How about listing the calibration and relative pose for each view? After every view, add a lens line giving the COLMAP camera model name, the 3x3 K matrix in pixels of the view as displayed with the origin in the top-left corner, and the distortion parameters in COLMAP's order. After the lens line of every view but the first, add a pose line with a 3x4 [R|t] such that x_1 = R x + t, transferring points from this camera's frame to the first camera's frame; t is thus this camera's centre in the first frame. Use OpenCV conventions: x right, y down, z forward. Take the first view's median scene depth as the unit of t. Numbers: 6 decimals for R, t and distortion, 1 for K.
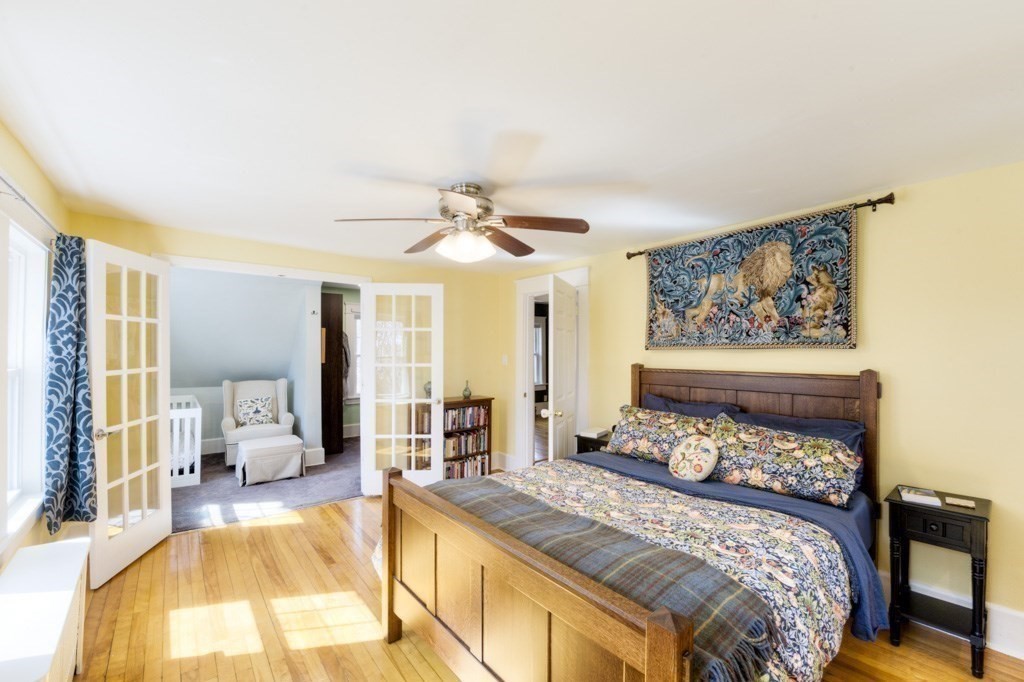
lens RADIAL K [[413.2, 0, 519.1], [0, 413.2, 343.6], [0, 0, 1]] dist [-0.017540, -0.000503]
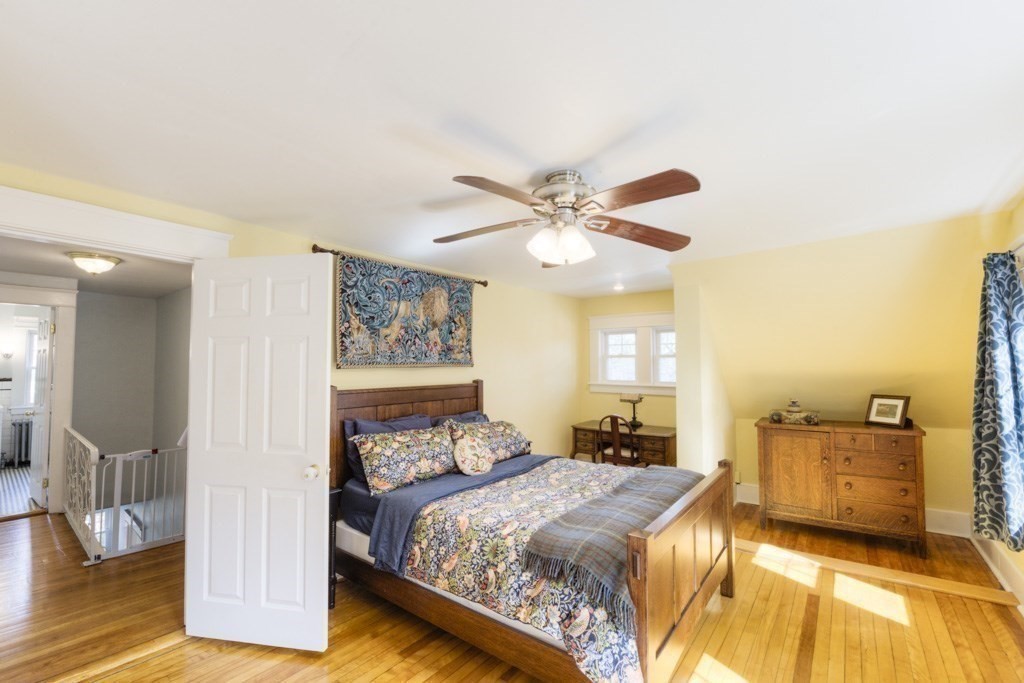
lens RADIAL K [[413.2, 0, 507.4], [0, 413.2, 346.4], [0, 0, 1]] dist [-0.017540, -0.000503]
pose [[-0.189496, 0.051882, 0.980510, -0.665497], [-0.006043, 0.998522, -0.054003, 0.014857], [-0.981863, -0.016159, -0.188903, 0.932359]]
